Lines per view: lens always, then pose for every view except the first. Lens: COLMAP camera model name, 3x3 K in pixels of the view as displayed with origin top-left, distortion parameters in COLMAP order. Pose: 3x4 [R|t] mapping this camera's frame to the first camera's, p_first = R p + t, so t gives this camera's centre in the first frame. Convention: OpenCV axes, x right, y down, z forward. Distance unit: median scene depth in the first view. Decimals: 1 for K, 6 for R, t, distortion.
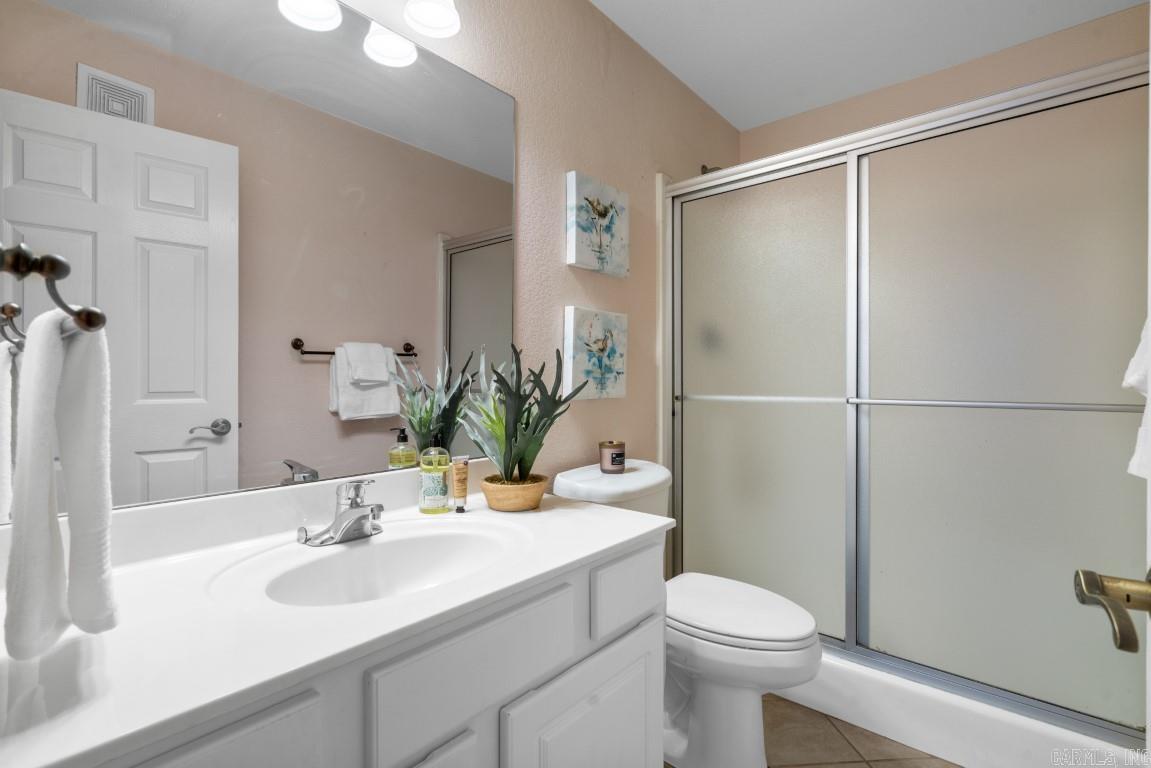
lens RADIAL K [[523.5, 0, 575.2], [0, 523.5, 380.1], [0, 0, 1]] dist [-0.004237, 0.000447]
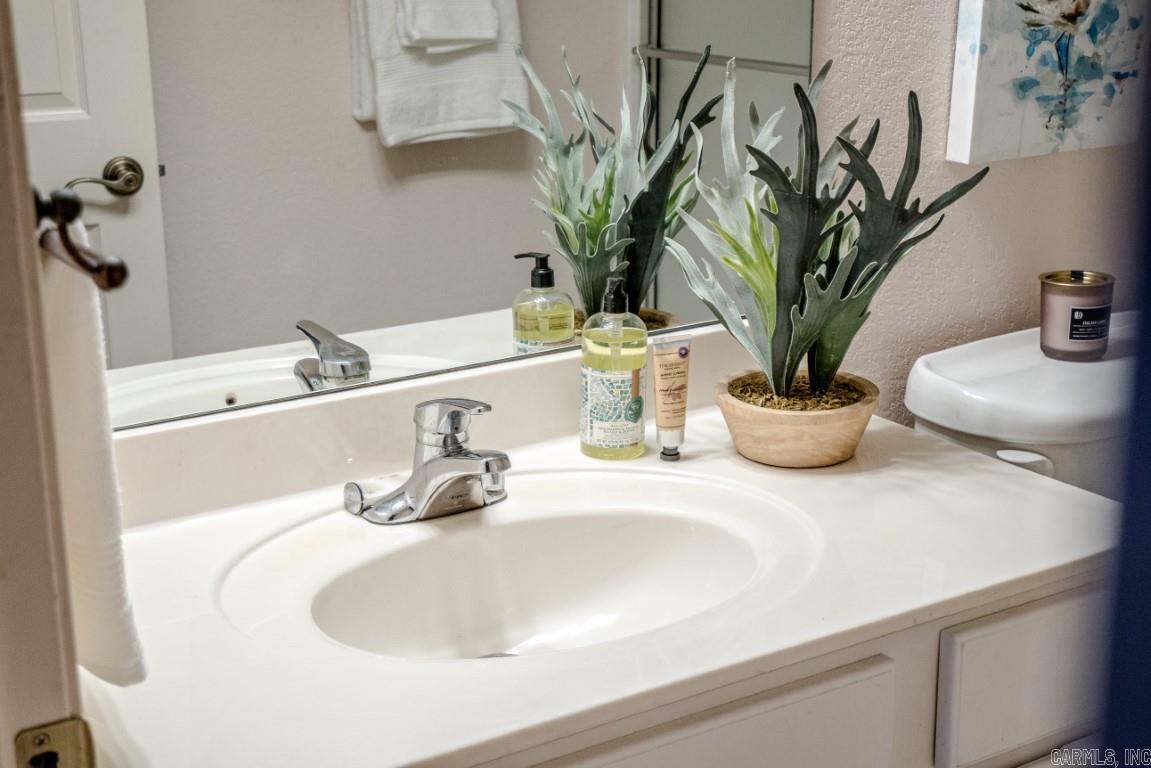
lens RADIAL K [[1718.0, 0, 614.2], [0, 1718.0, 385.7], [0, 0, 1]] dist [0.032047, 0.014439]
pose [[0.964190, 0.074282, -0.254596, 0.095138], [0.001900, 0.958016, 0.286709, -0.214312], [0.265204, -0.276925, 0.923569, -0.320451]]
